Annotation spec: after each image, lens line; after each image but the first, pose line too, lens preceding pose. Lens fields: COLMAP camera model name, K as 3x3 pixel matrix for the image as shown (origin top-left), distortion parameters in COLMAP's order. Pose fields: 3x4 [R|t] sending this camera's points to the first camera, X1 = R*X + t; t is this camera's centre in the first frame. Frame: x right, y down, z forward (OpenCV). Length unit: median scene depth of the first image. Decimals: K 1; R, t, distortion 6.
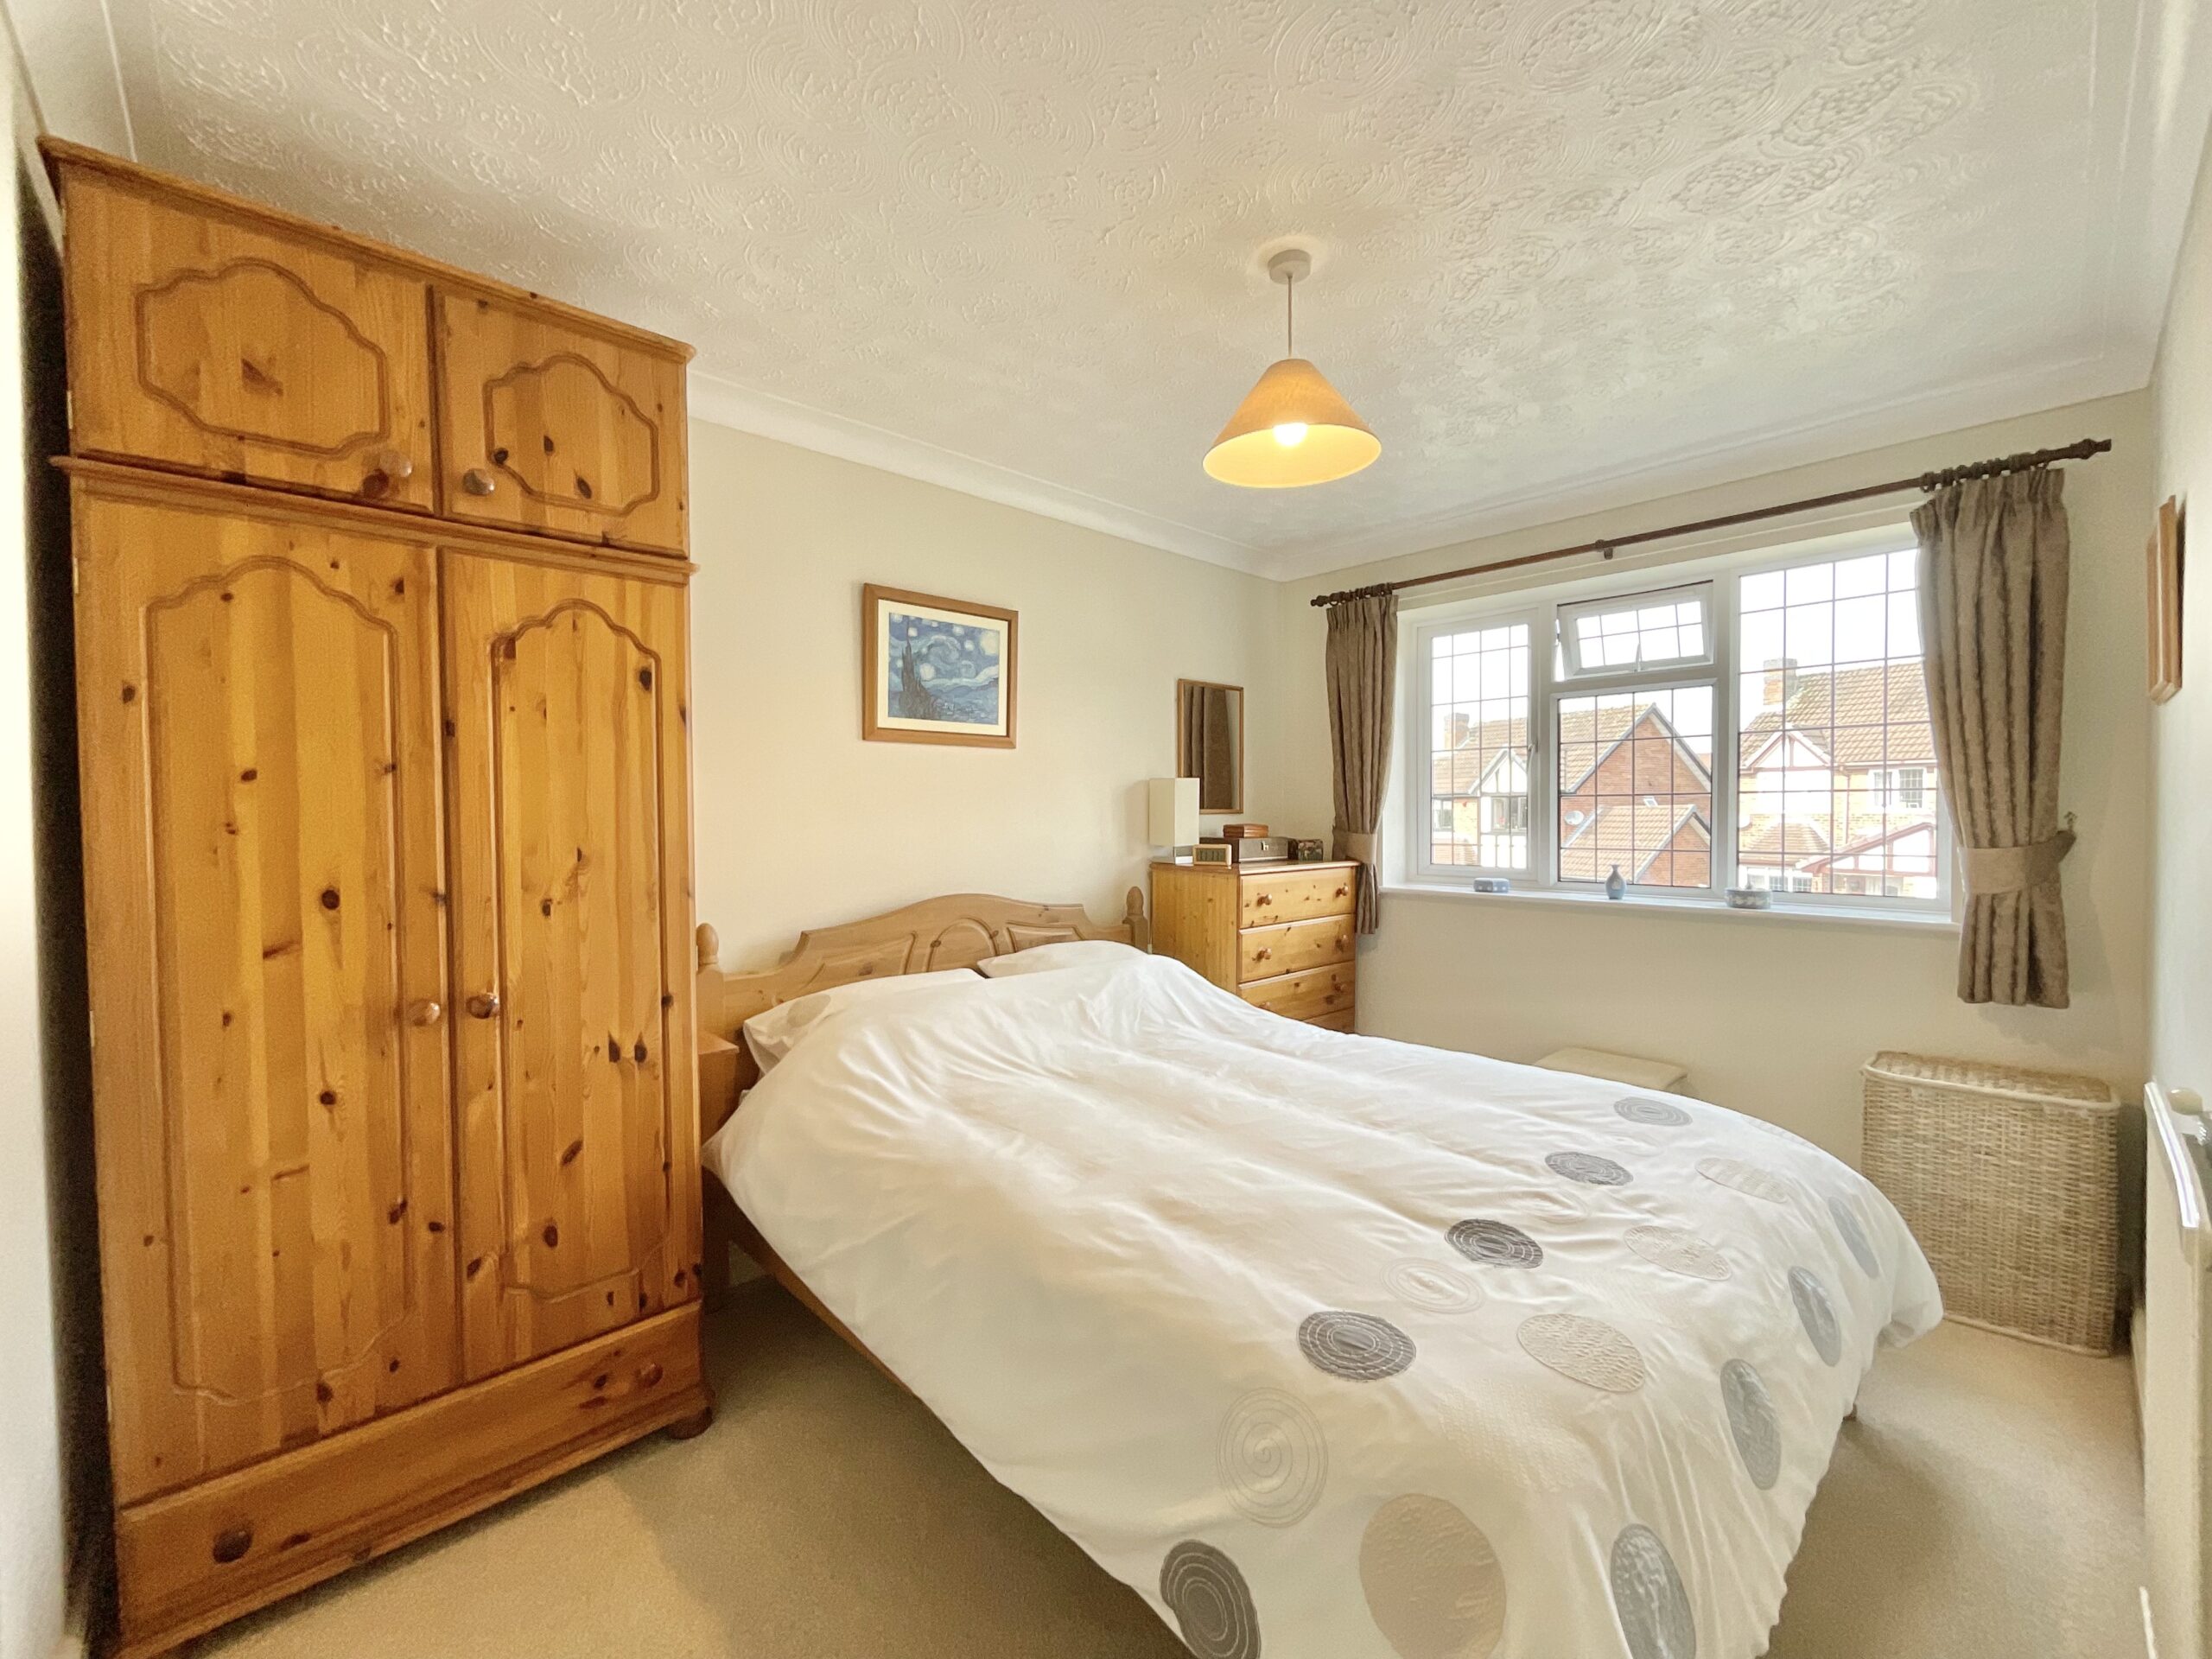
lens RADIAL K [[896.2, 0, 1103.5], [0, 896.2, 823.0], [0, 0, 1]] dist [0.000675, -0.000591]
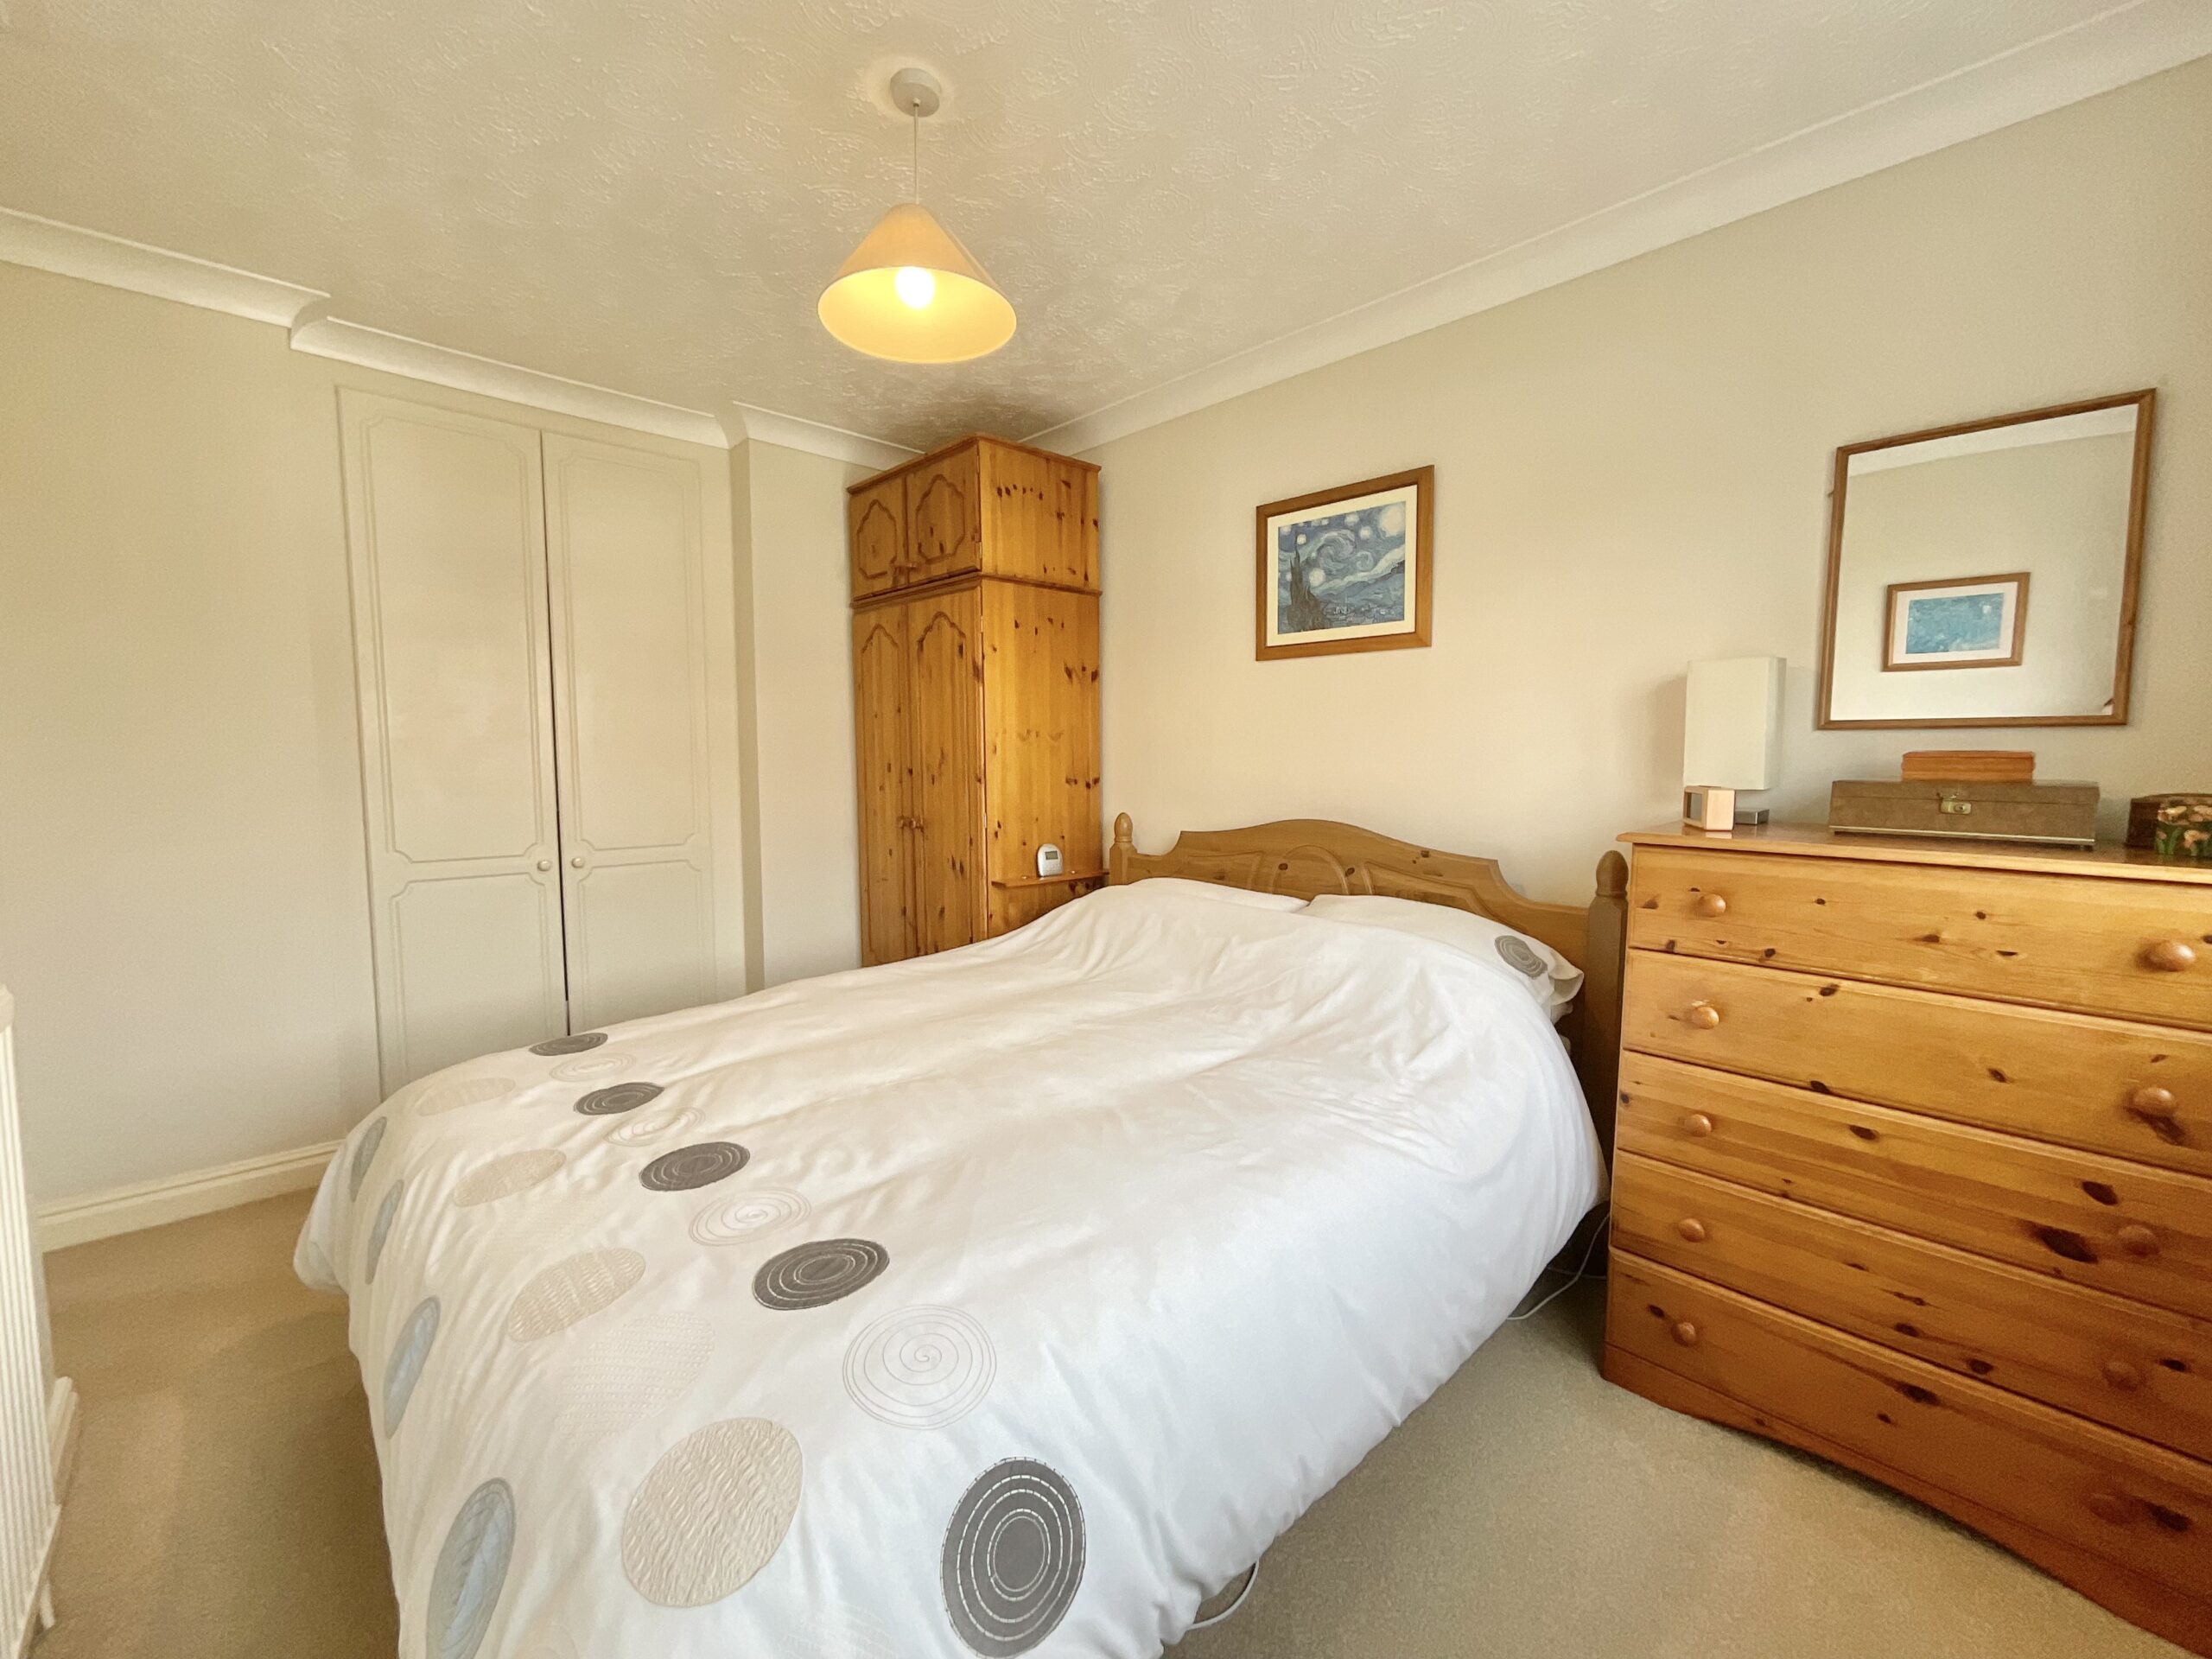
lens RADIAL K [[896.2, 0, 1104.6], [0, 896.2, 825.9], [0, 0, 1]] dist [0.000675, -0.000591]
pose [[0.014742, 0.090406, -0.995796, 0.770654], [-0.018257, 0.995762, 0.090132, 0.007826], [0.999725, 0.016851, 0.016330, 0.795616]]
